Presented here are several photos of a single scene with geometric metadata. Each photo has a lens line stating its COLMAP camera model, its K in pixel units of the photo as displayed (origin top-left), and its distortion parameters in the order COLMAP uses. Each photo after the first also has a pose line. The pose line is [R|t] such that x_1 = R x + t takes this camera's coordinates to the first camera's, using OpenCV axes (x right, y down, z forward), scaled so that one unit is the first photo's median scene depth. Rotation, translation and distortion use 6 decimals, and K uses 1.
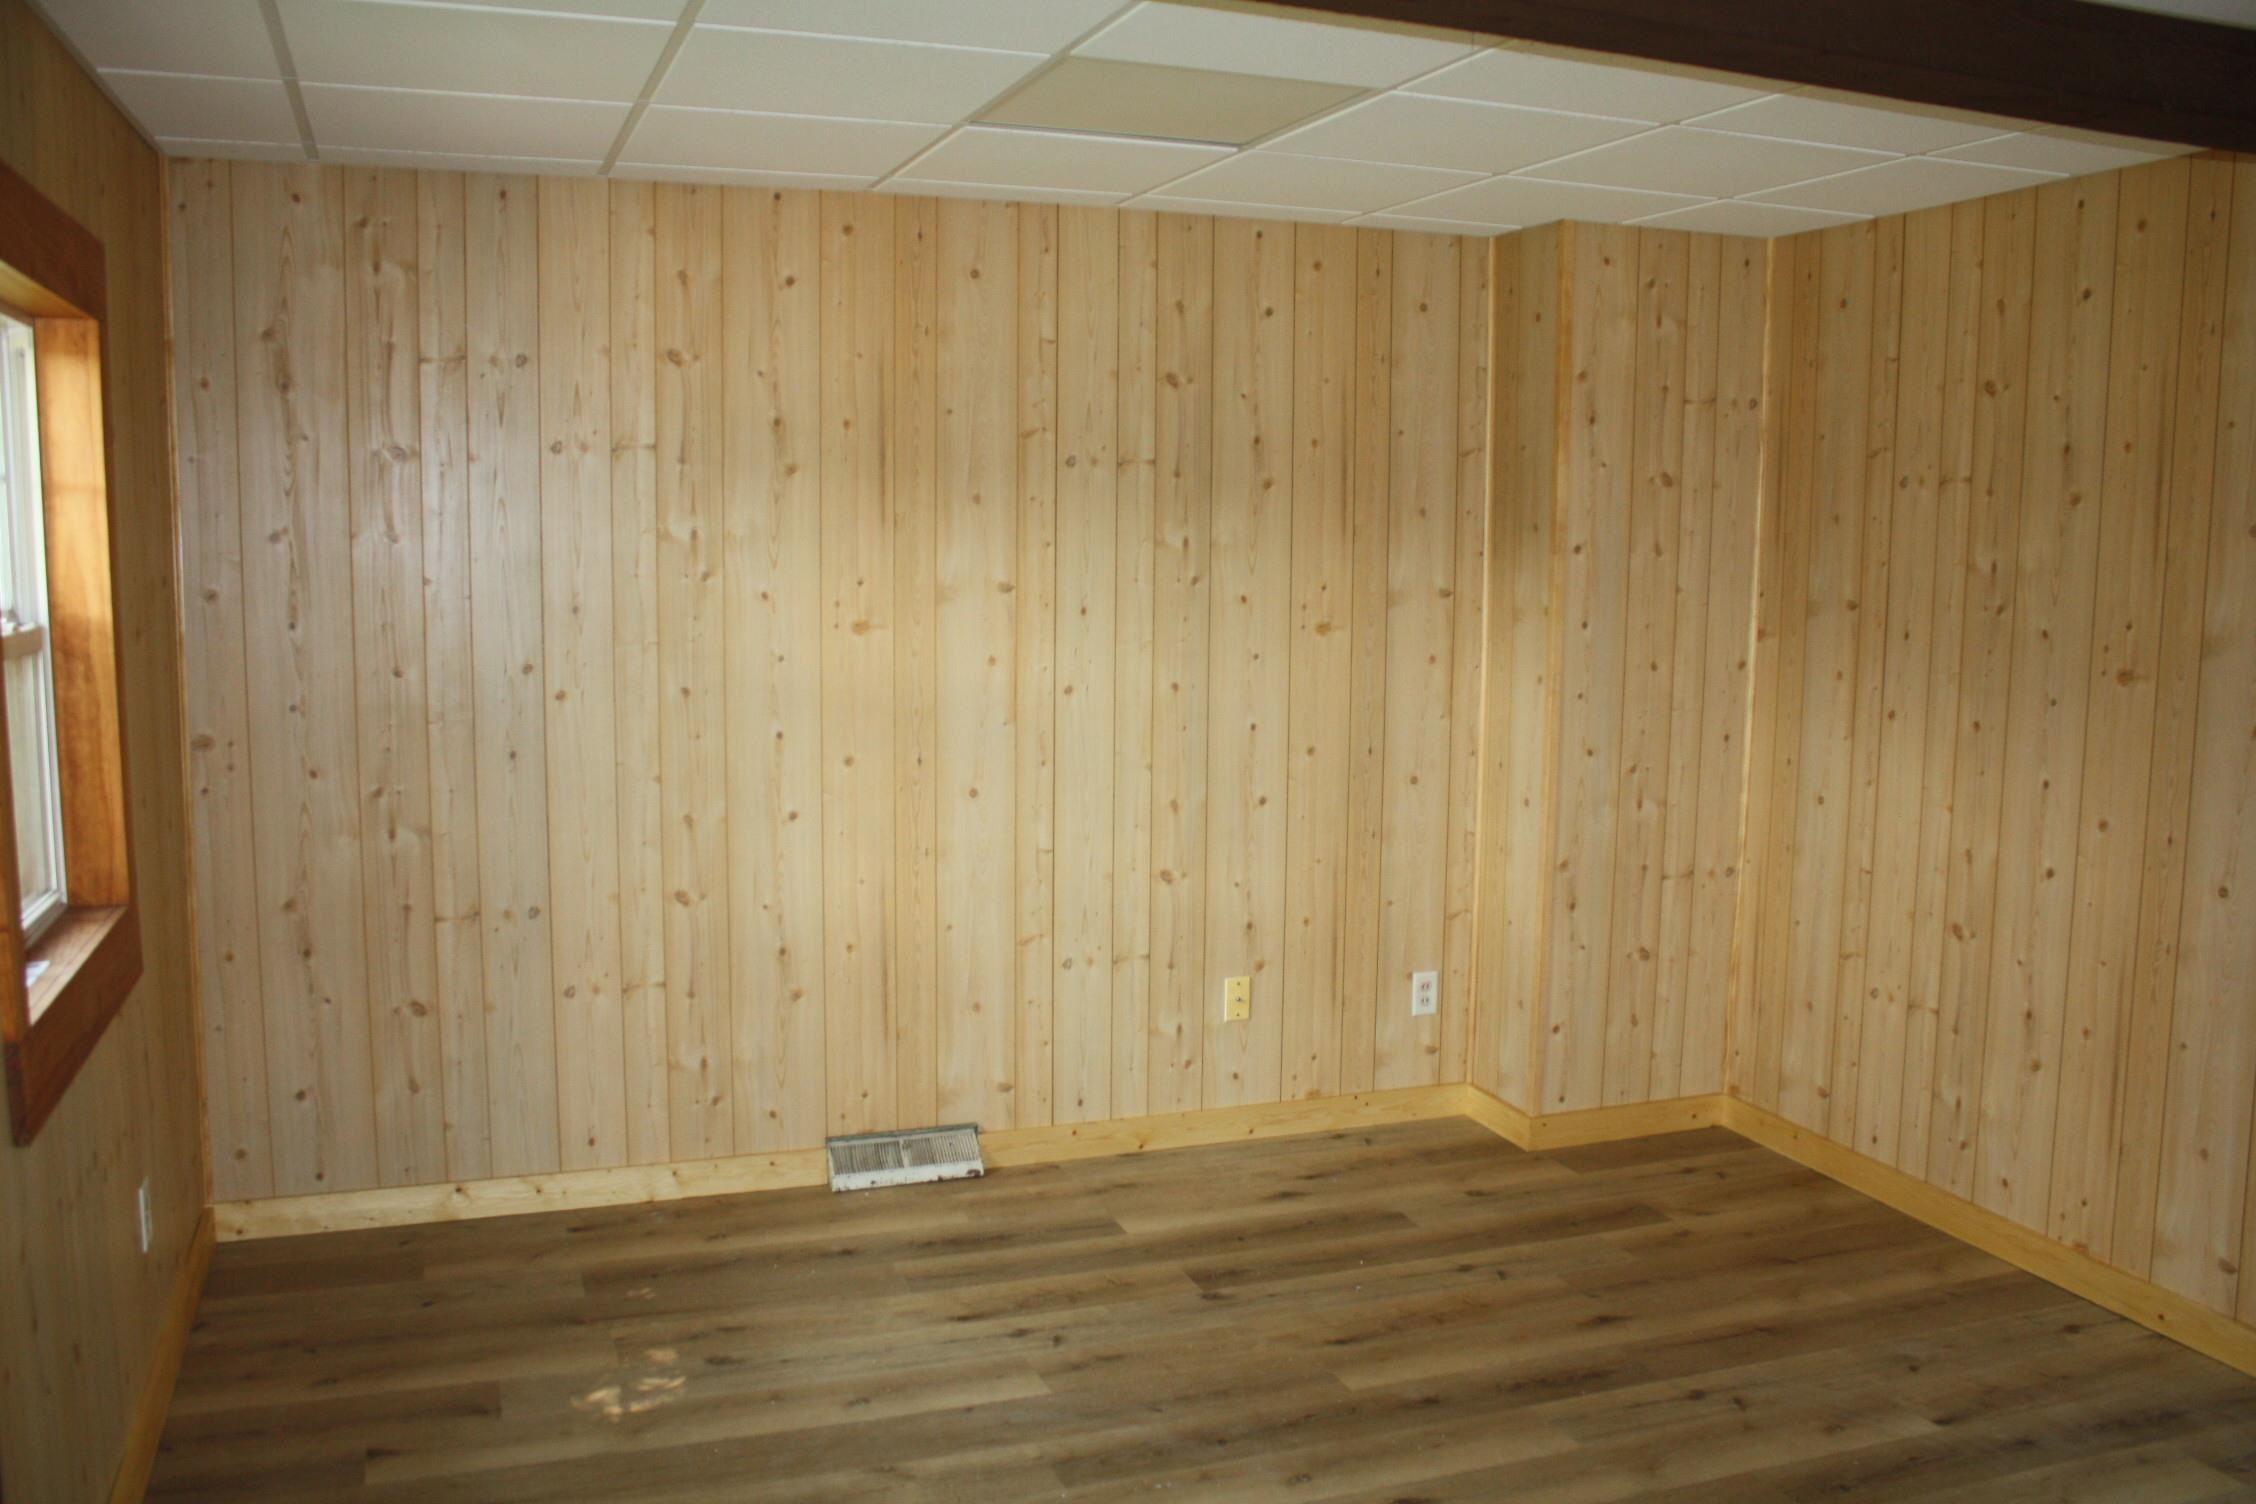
lens RADIAL K [[1926.1, 0, 1148.5], [0, 1926.1, 757.6], [0, 0, 1]] dist [-0.167023, 0.176124]
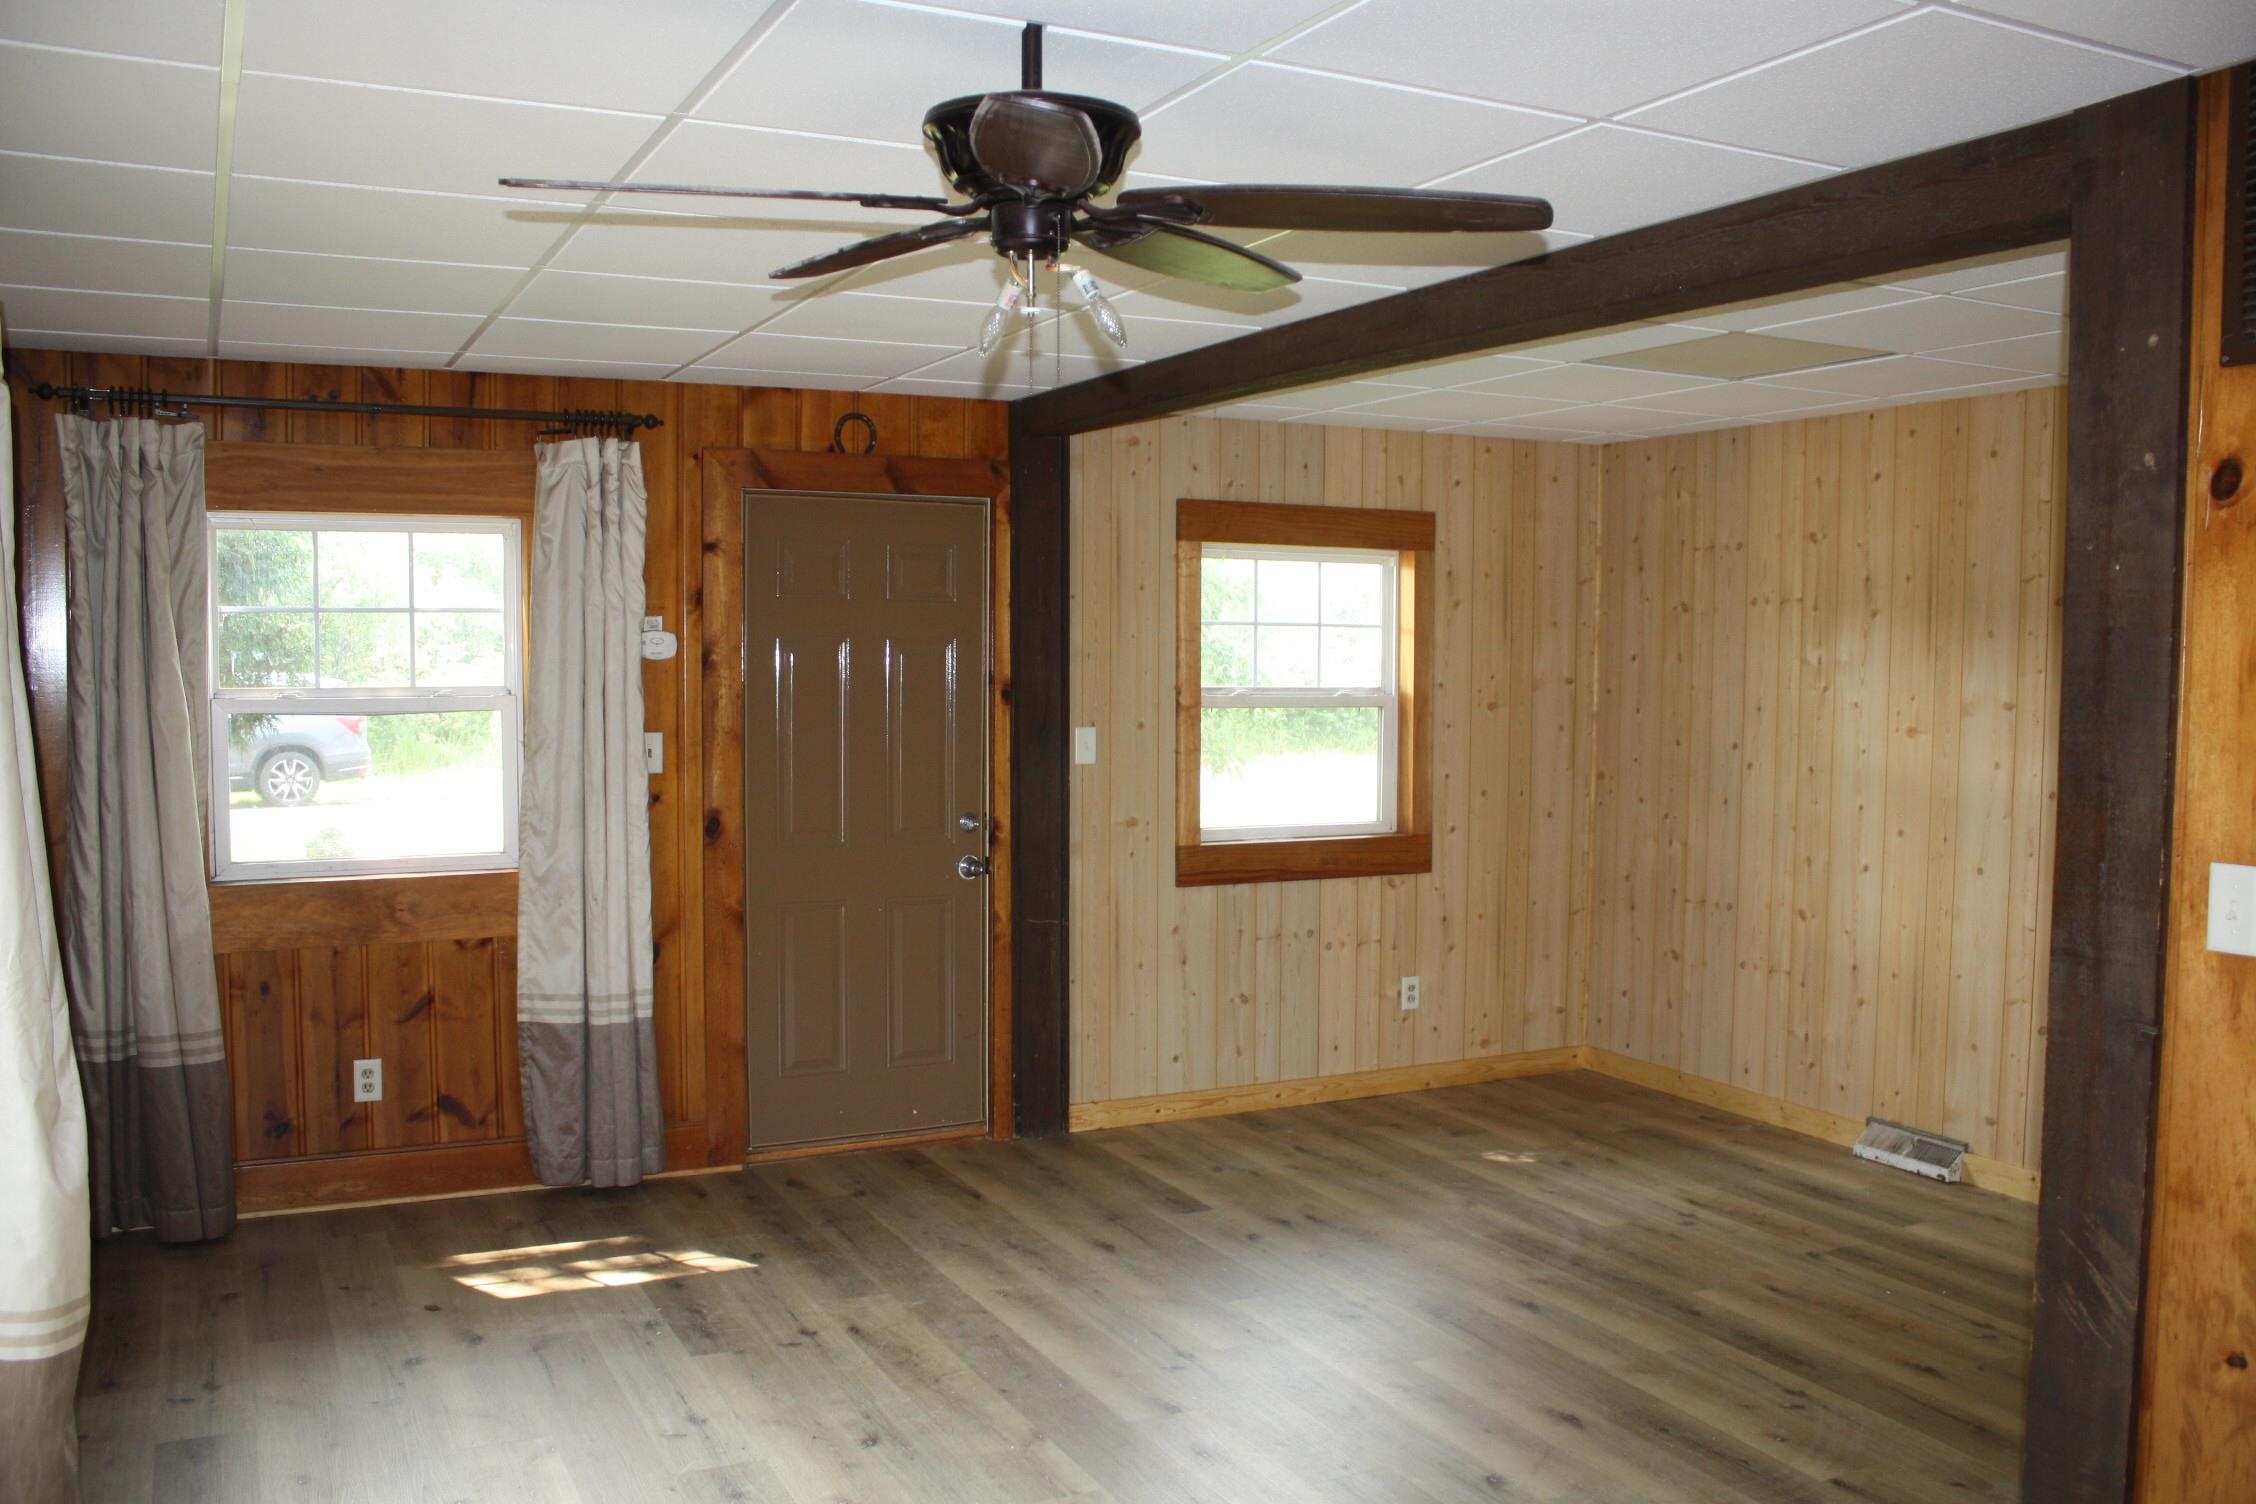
lens RADIAL K [[1926.1, 0, 1148.5], [0, 1926.1, 757.6], [0, 0, 1]] dist [-0.167023, 0.176124]
pose [[0.109350, 0.047366, -0.992874, 1.123685], [-0.128460, 0.991161, 0.033136, -0.027128], [0.985668, 0.123921, 0.114468, 0.352796]]
